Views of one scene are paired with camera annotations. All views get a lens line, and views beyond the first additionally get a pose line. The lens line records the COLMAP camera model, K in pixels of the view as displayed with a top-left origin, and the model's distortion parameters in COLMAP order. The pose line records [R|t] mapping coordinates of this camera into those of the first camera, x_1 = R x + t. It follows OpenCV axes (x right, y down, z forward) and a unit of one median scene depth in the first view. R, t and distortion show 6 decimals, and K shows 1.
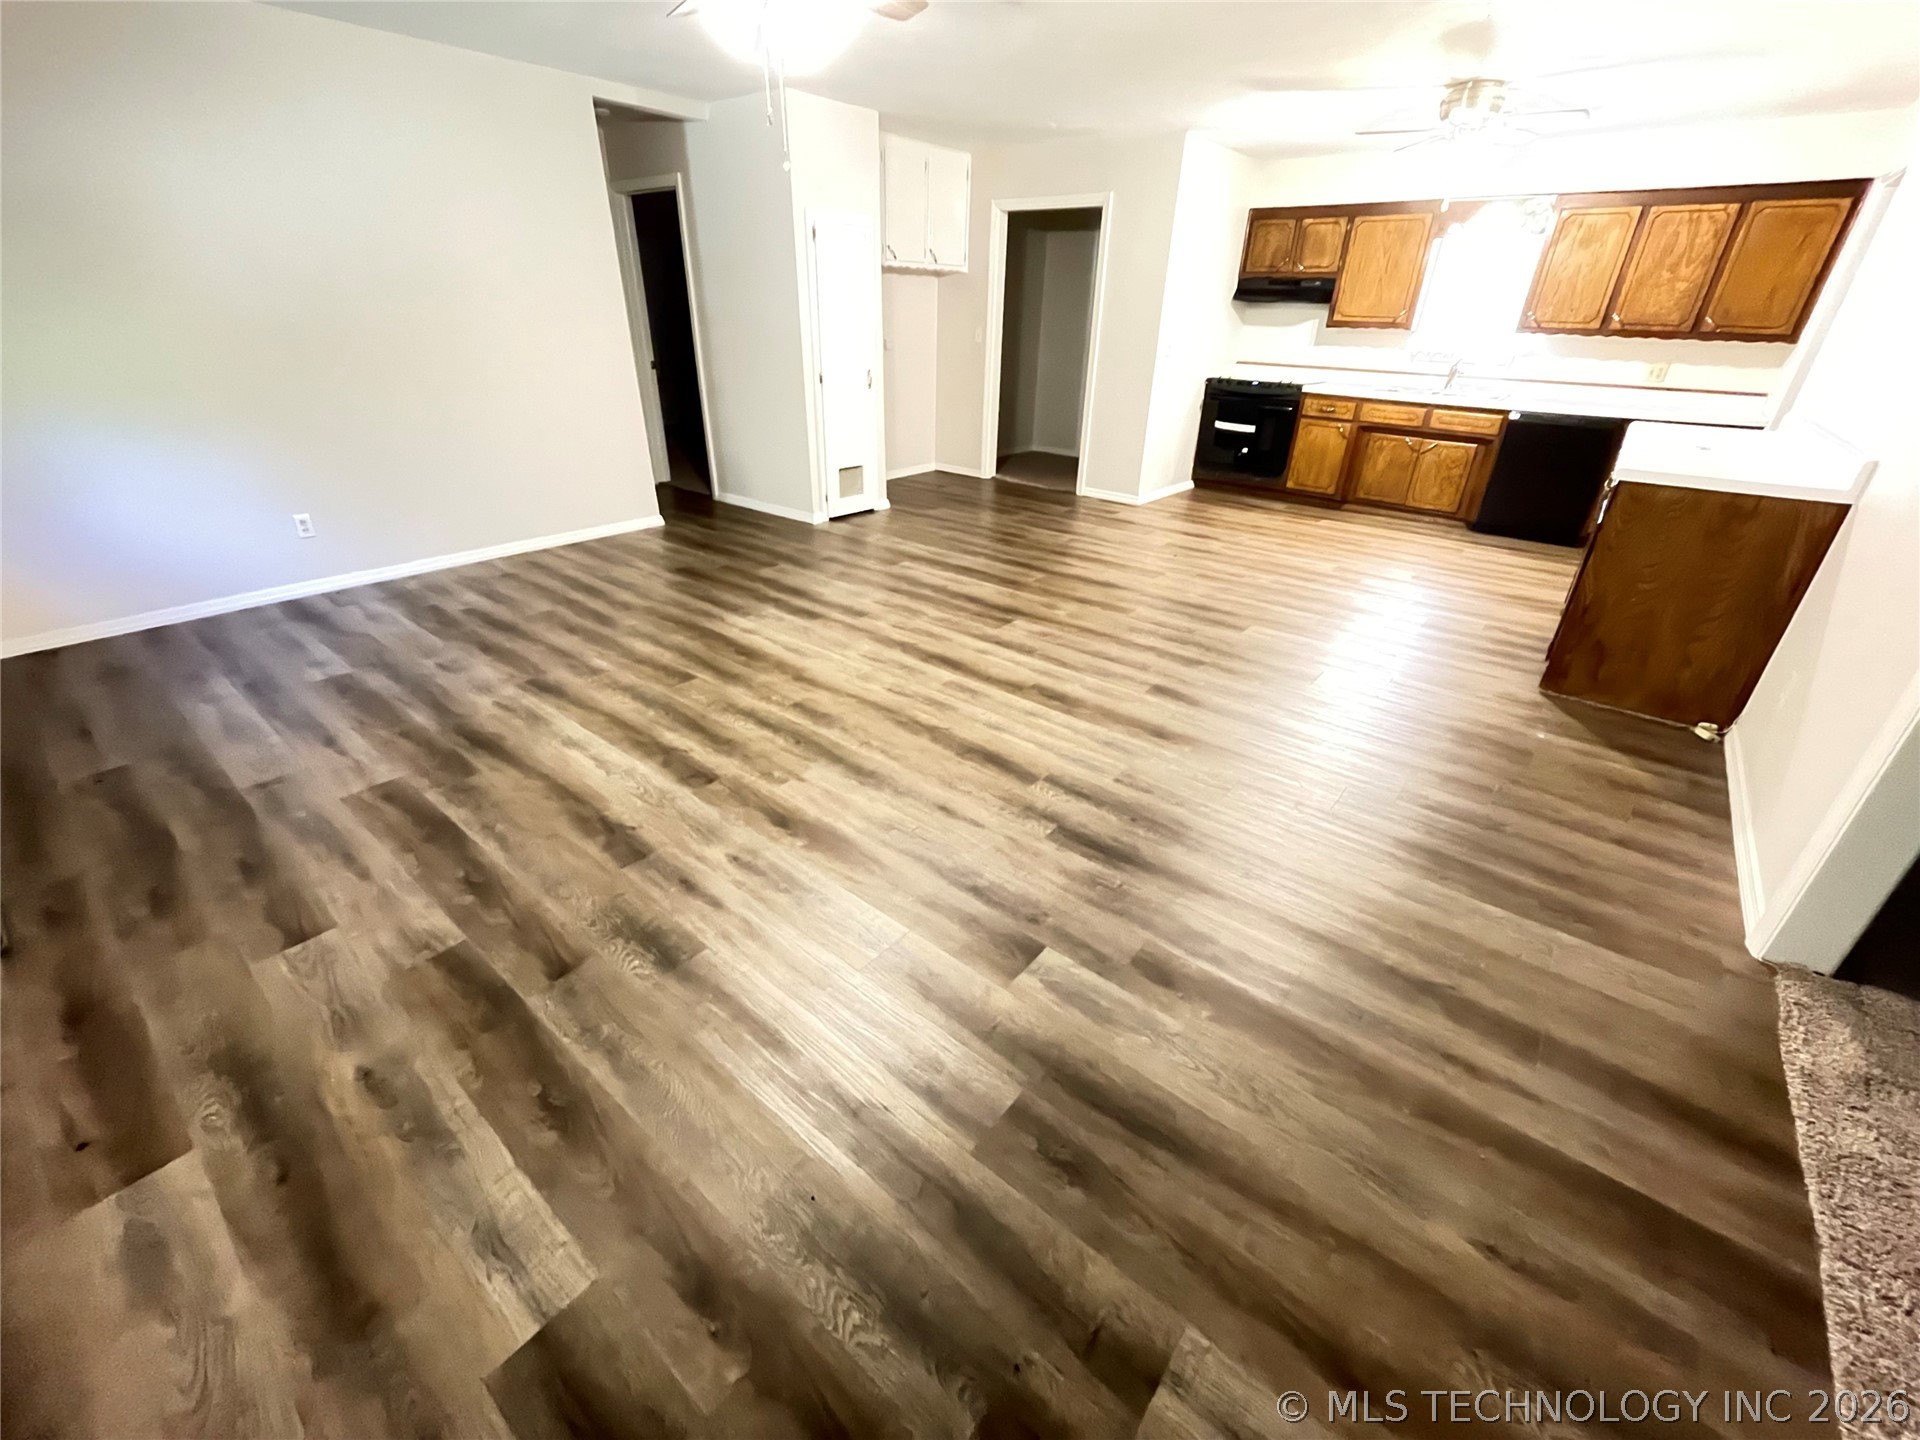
lens RADIAL K [[777.2, 0, 963.7], [0, 777.2, 725.9], [0, 0, 1]] dist [-0.003755, -0.000267]
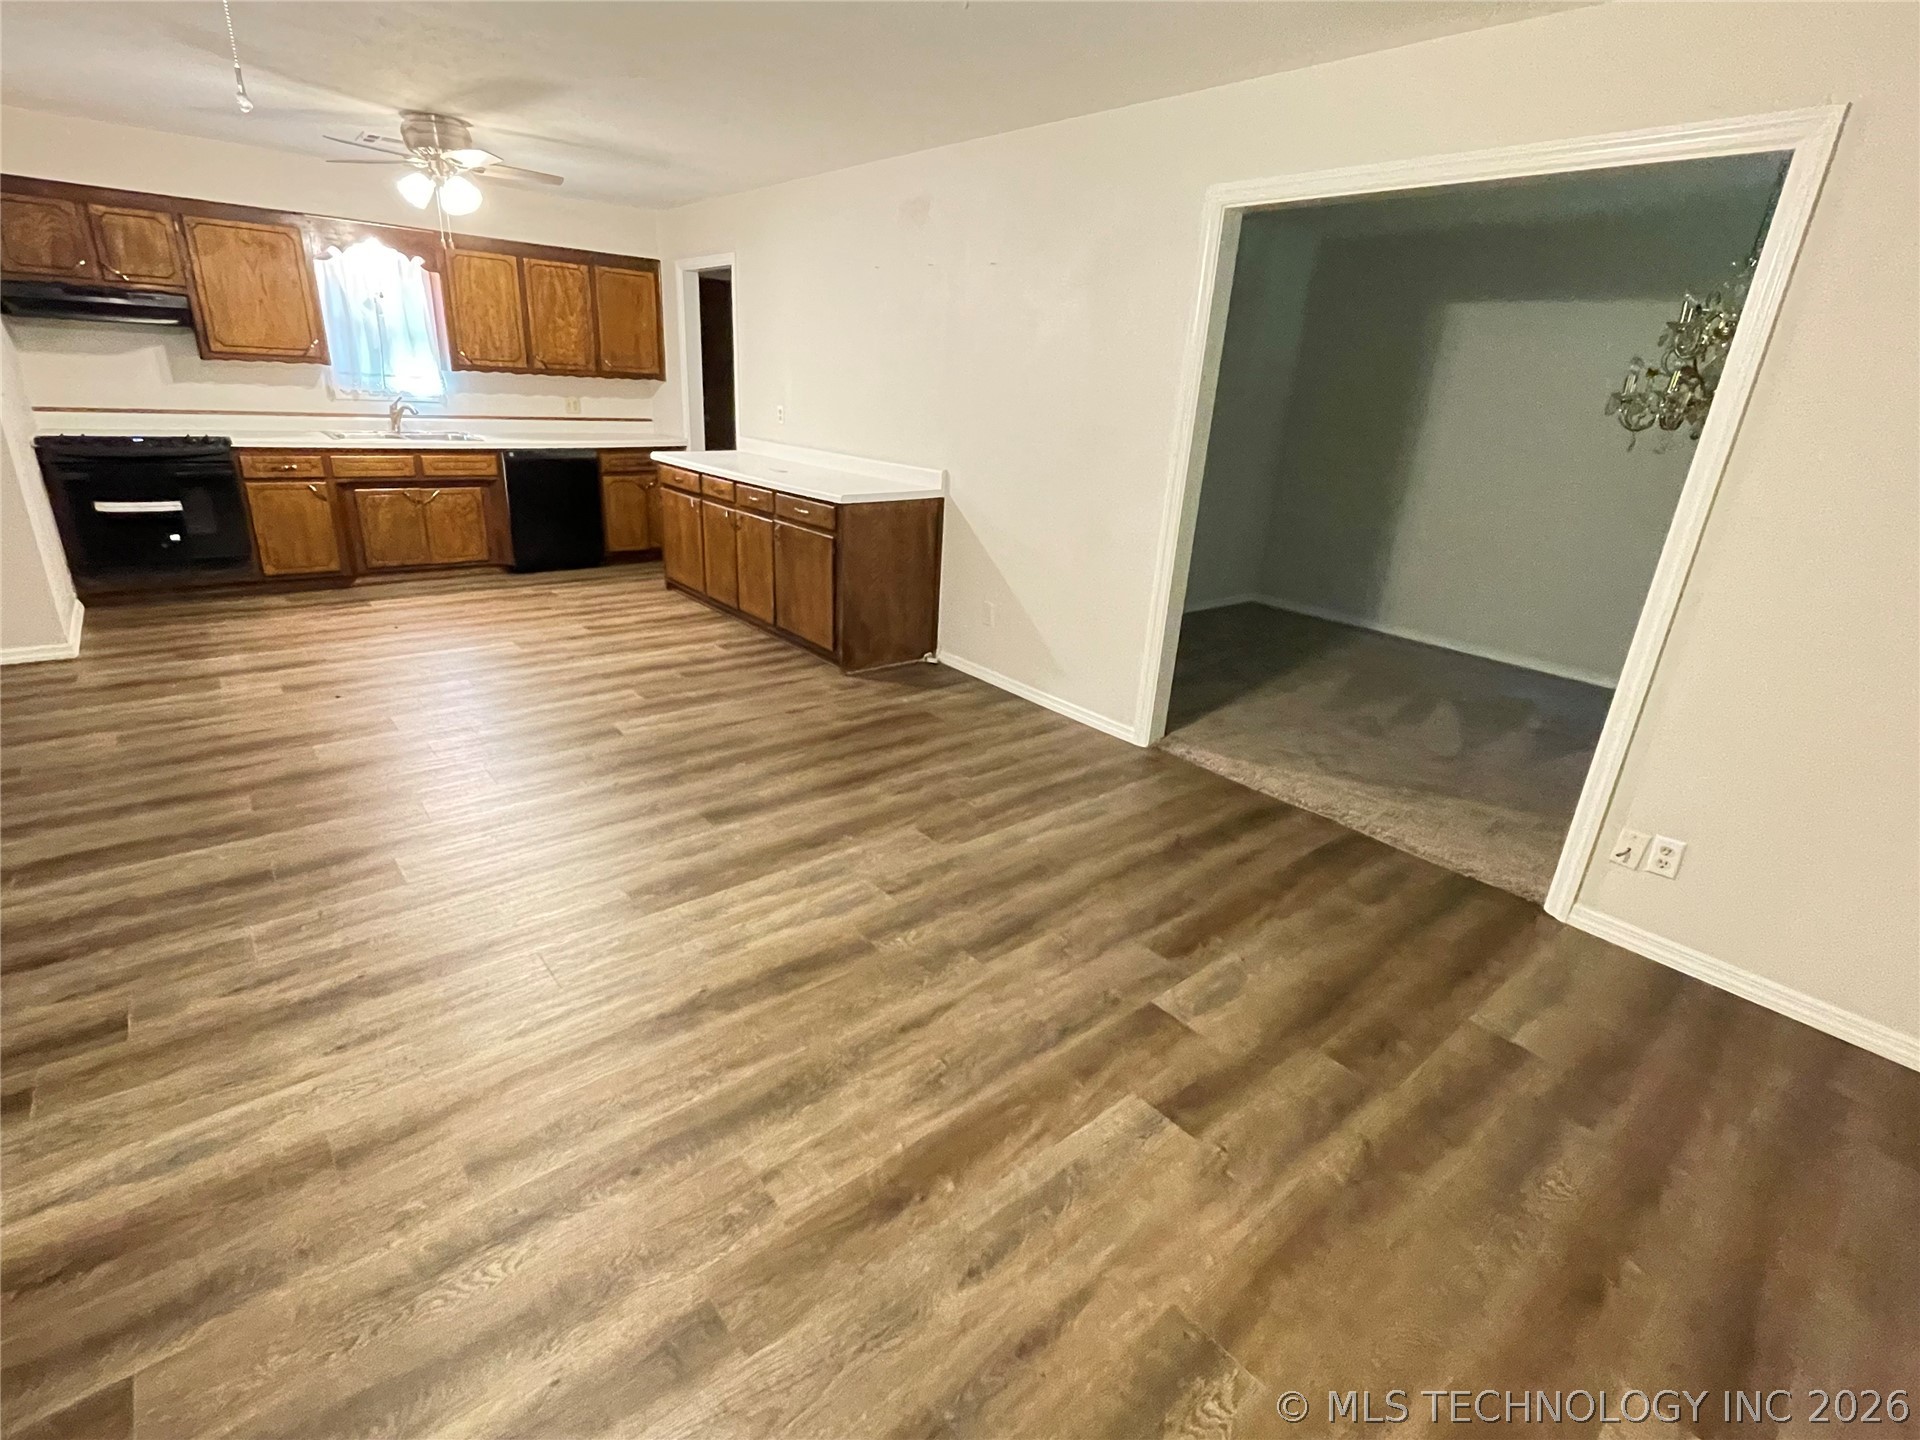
lens RADIAL K [[907.1, 0, 962.8], [0, 907.1, 712.4], [0, 0, 1]] dist [-0.003639, 0.000751]
pose [[0.180015, -0.348902, 0.919708, -0.364307], [0.416629, 0.874019, 0.250022, -0.182135], [-0.891075, 0.338169, 0.302699, 0.291194]]
